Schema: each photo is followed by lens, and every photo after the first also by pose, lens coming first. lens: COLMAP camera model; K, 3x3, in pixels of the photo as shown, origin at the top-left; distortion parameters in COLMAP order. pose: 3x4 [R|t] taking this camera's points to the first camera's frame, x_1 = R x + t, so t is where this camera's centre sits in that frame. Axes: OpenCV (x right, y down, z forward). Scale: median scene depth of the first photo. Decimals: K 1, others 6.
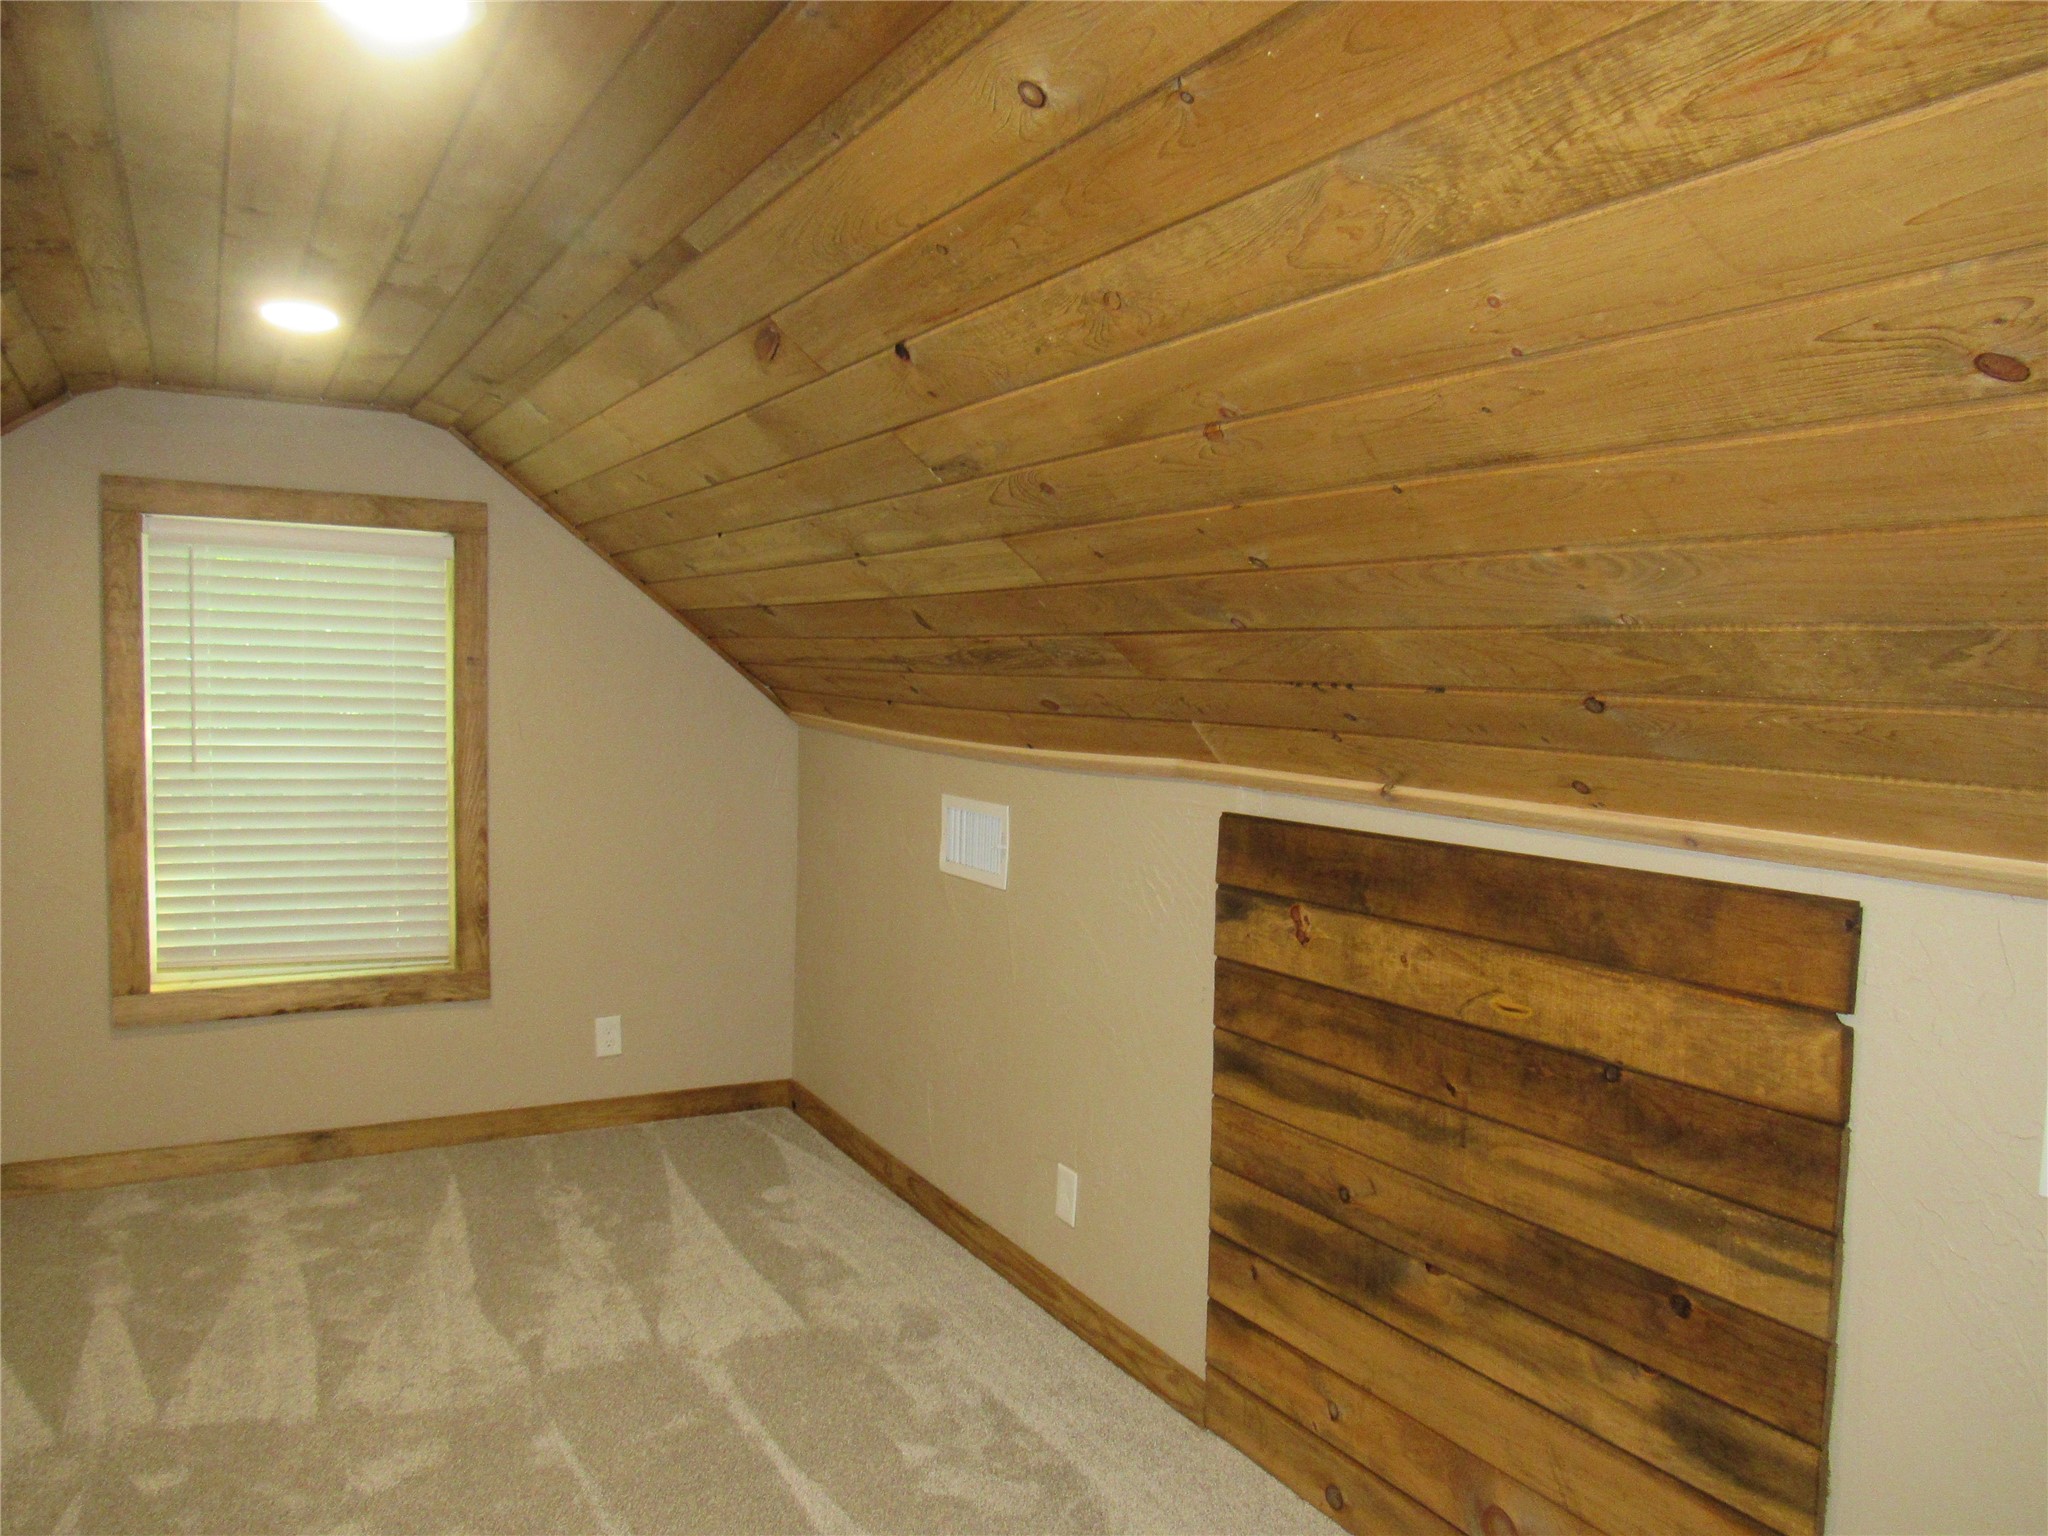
lens RADIAL K [[1462.1, 0, 1024.8], [0, 1462.1, 765.4], [0, 0, 1]] dist [-0.031682, 0.009467]
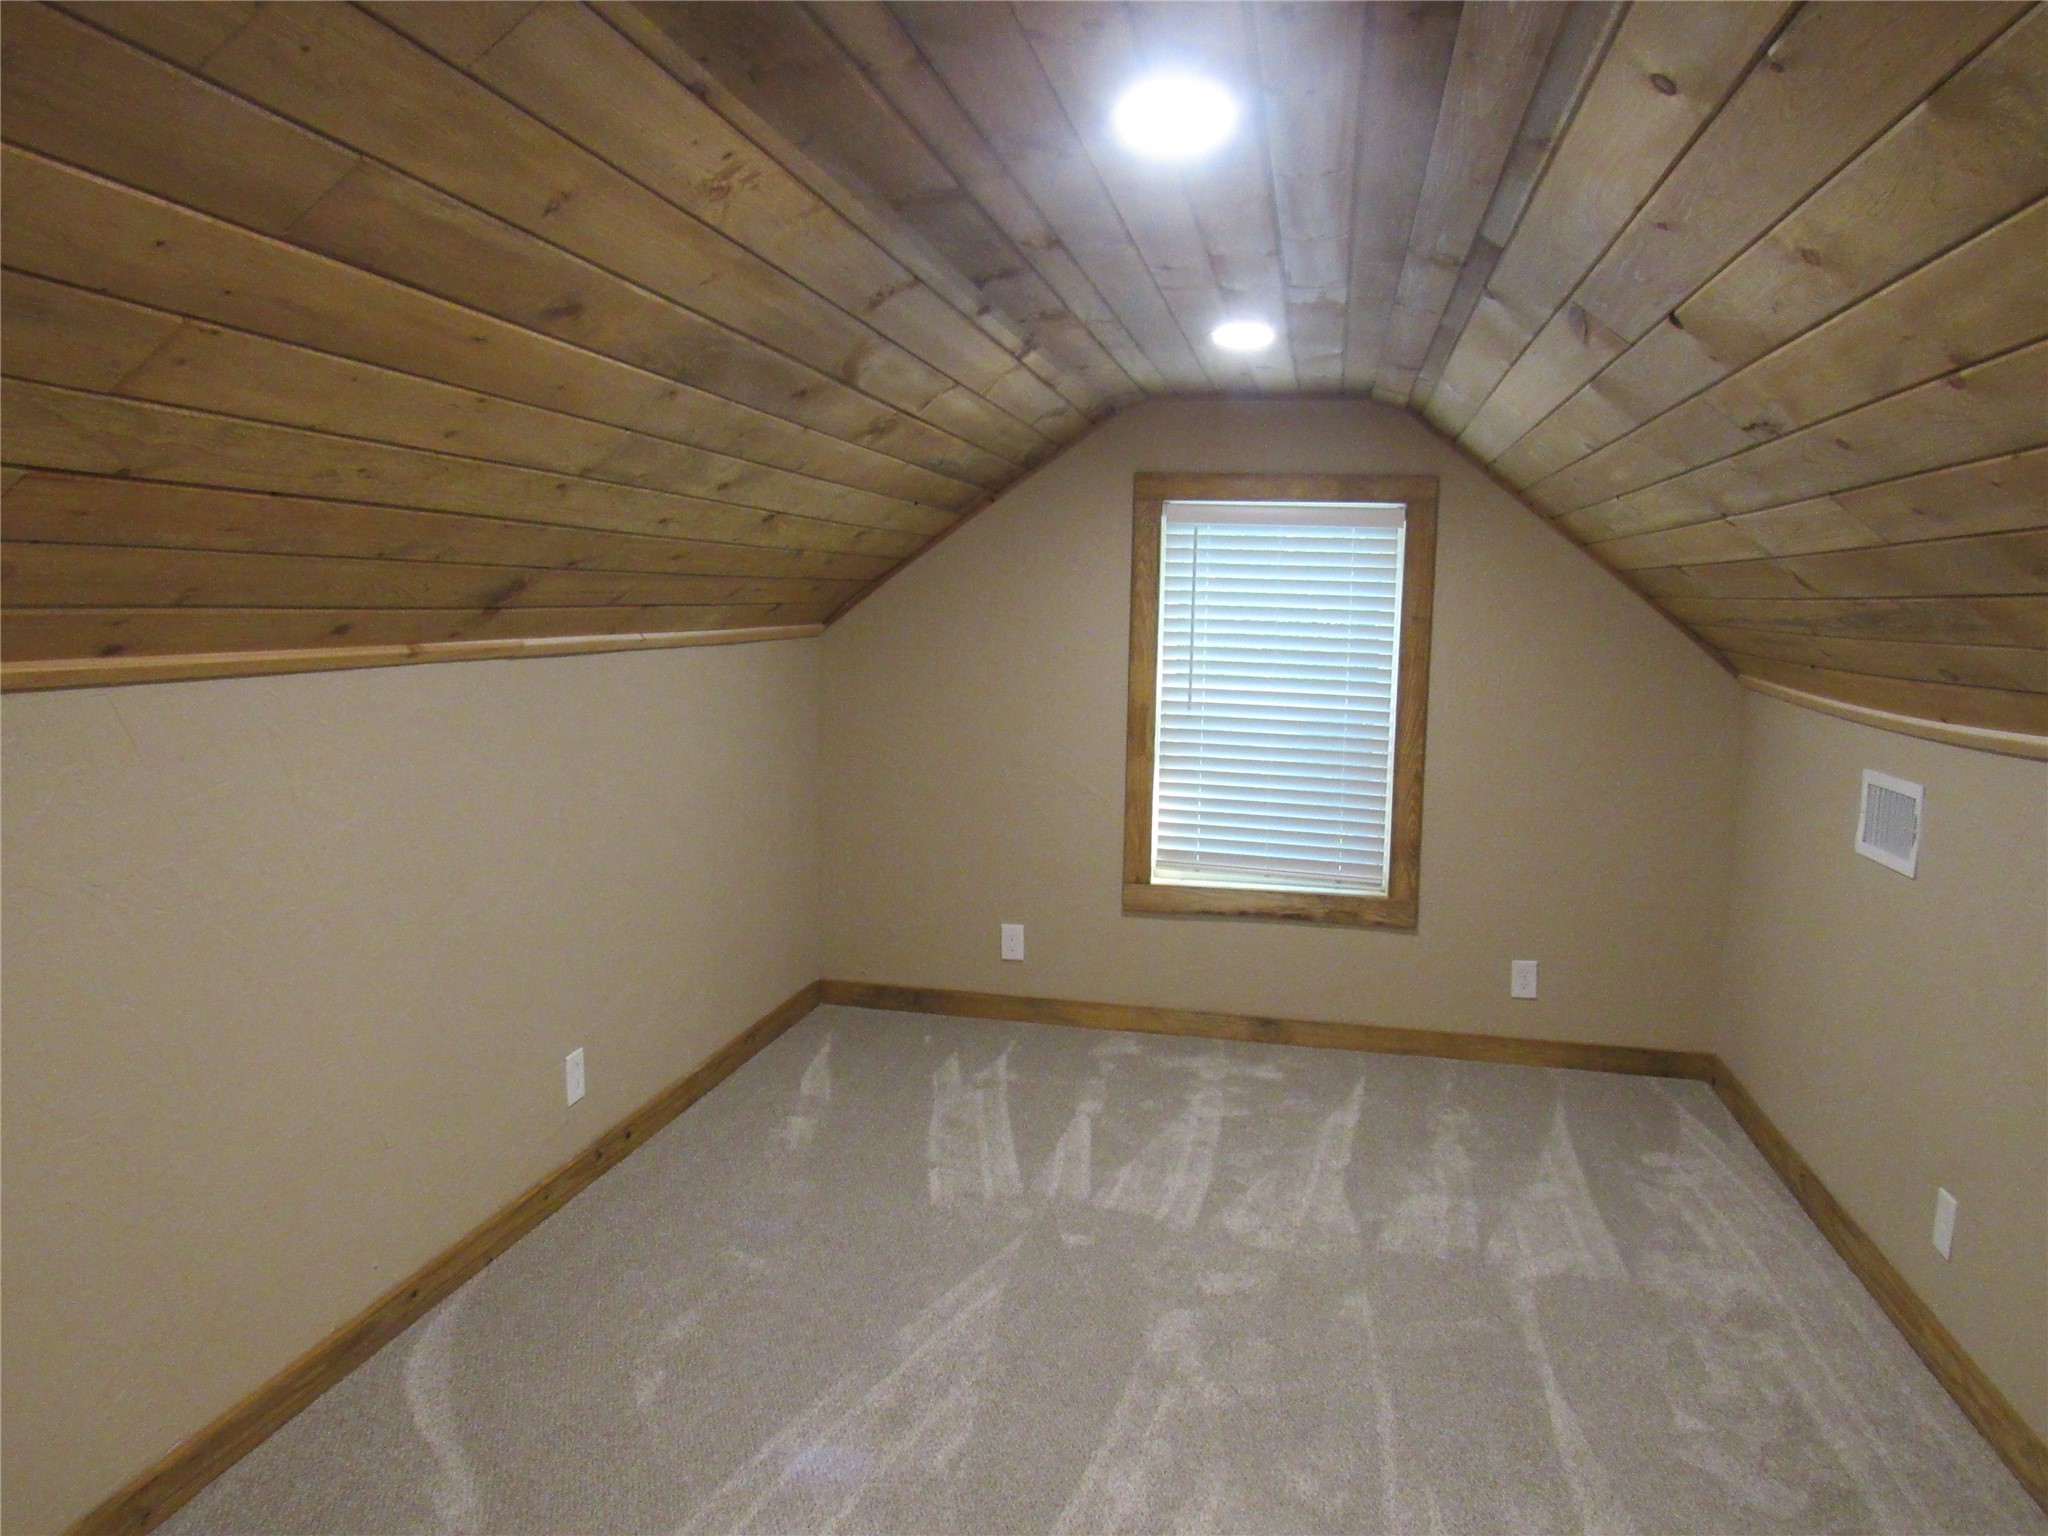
lens RADIAL K [[1462.1, 0, 1021.4], [0, 1462.1, 769.5], [0, 0, 1]] dist [-0.031682, 0.009467]
pose [[0.752854, 0.069071, -0.654554, 0.199251], [-0.046145, 0.997570, 0.052193, -0.004069], [0.656568, -0.009089, 0.754212, -0.043923]]
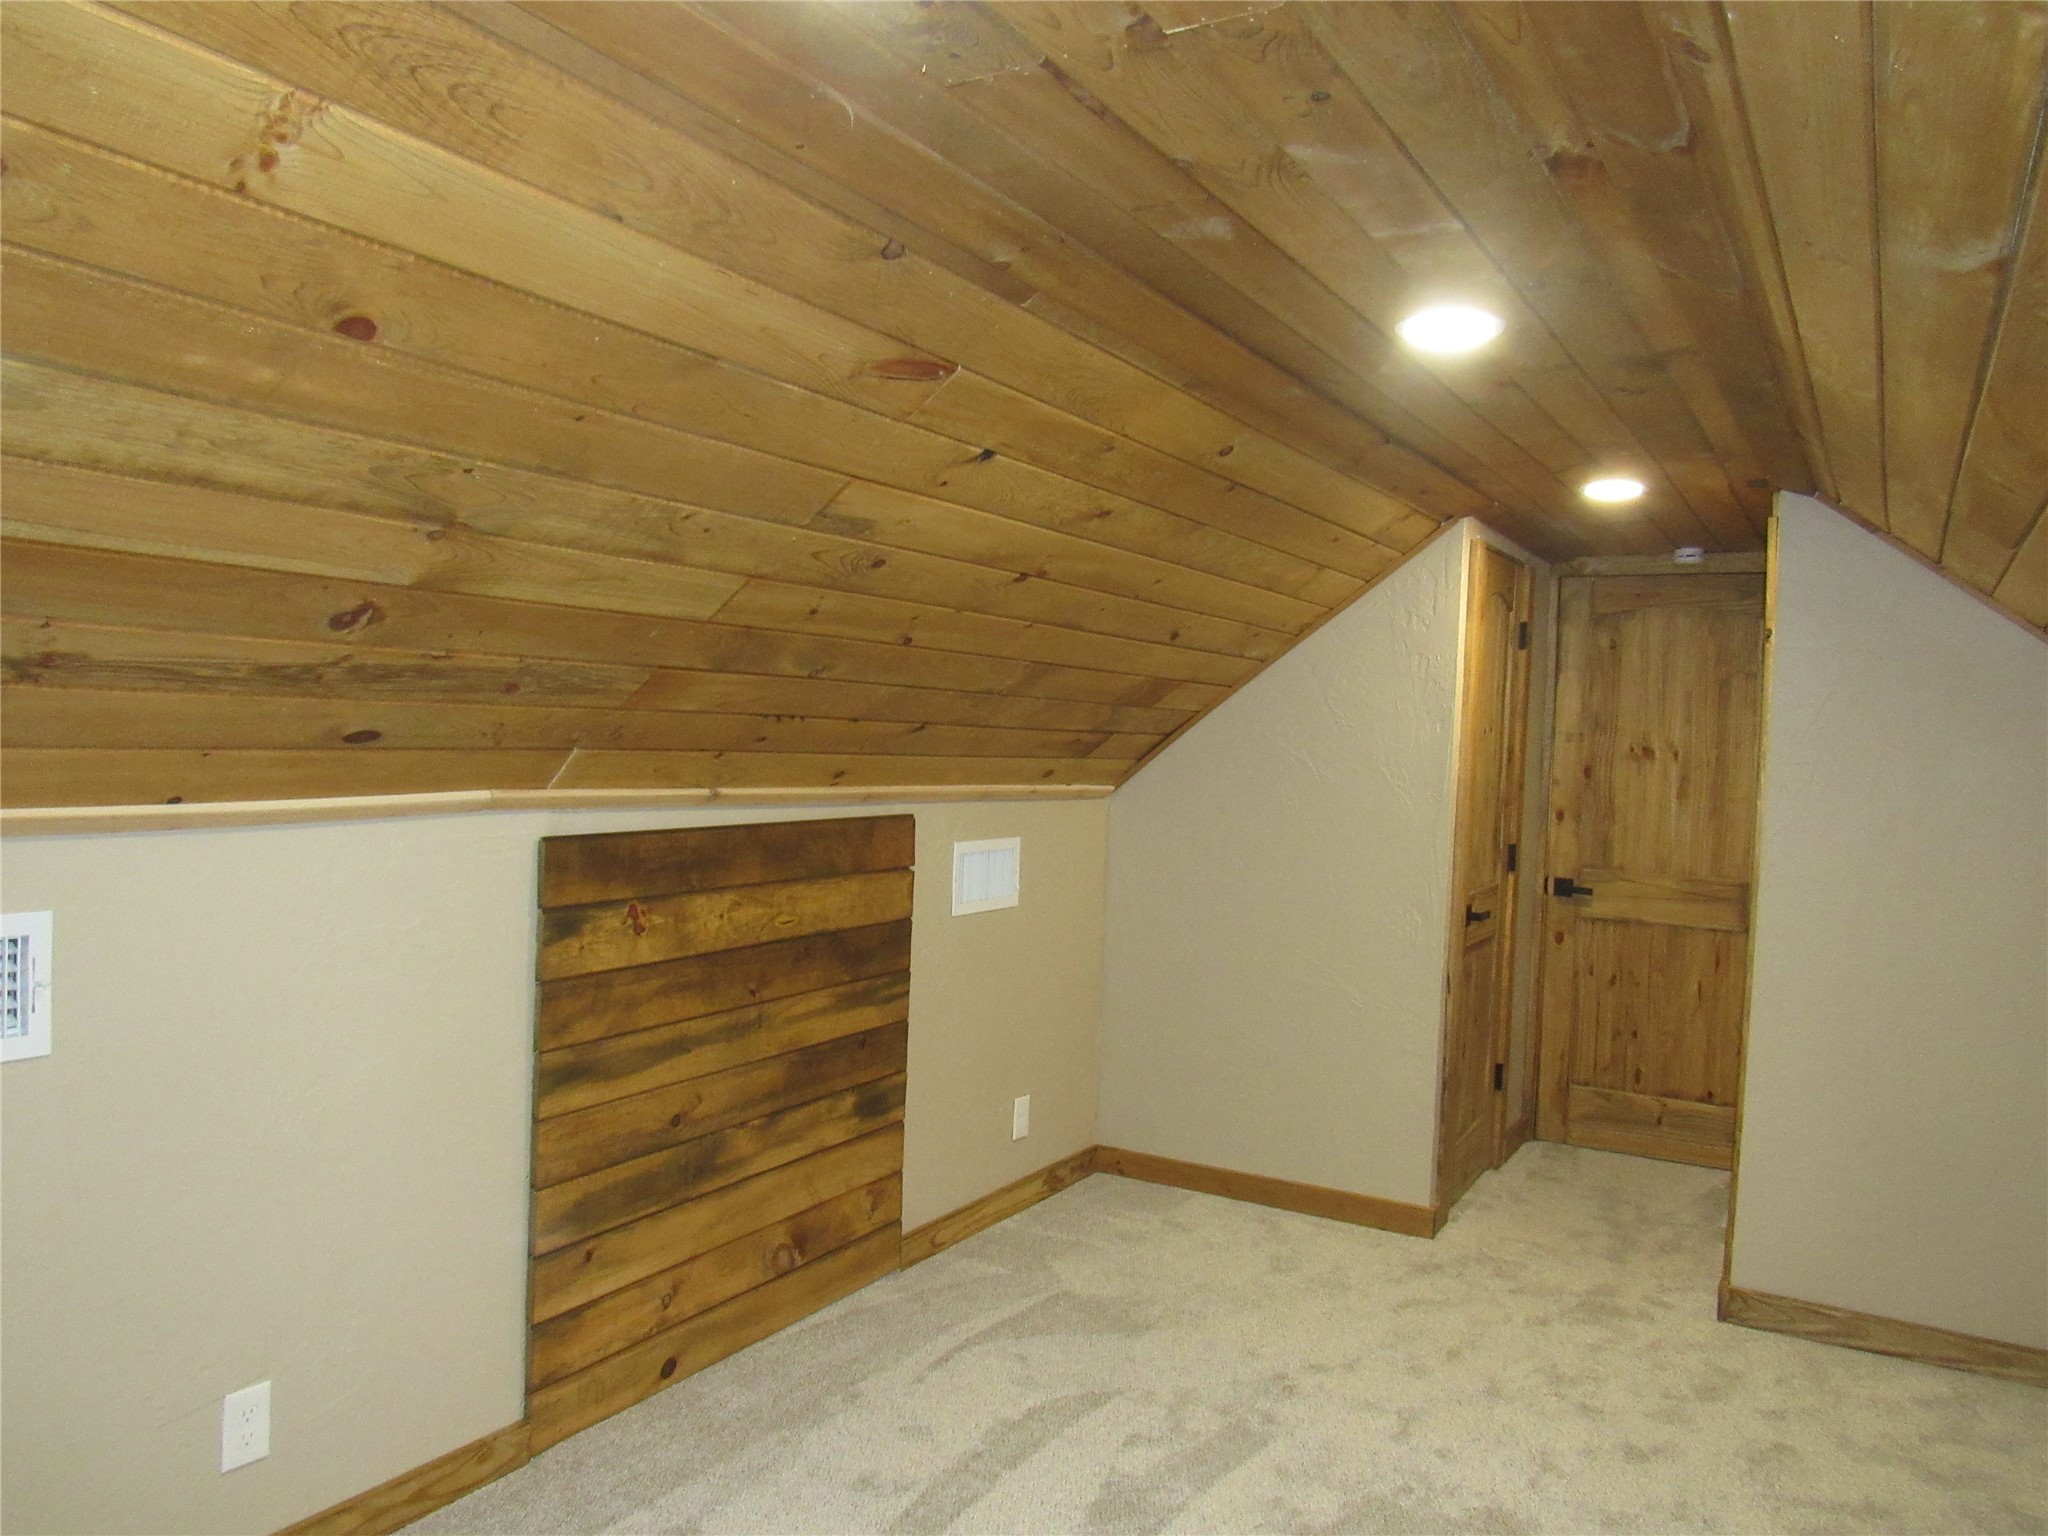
lens RADIAL K [[1462.1, 0, 1021.1], [0, 1462.1, 766.7], [0, 0, 1]] dist [-0.031682, 0.009467]
pose [[-0.482786, -0.067680, 0.873119, -0.855826], [0.001713, 0.996934, 0.078225, -0.090121], [-0.875737, 0.039262, -0.481190, 1.147544]]
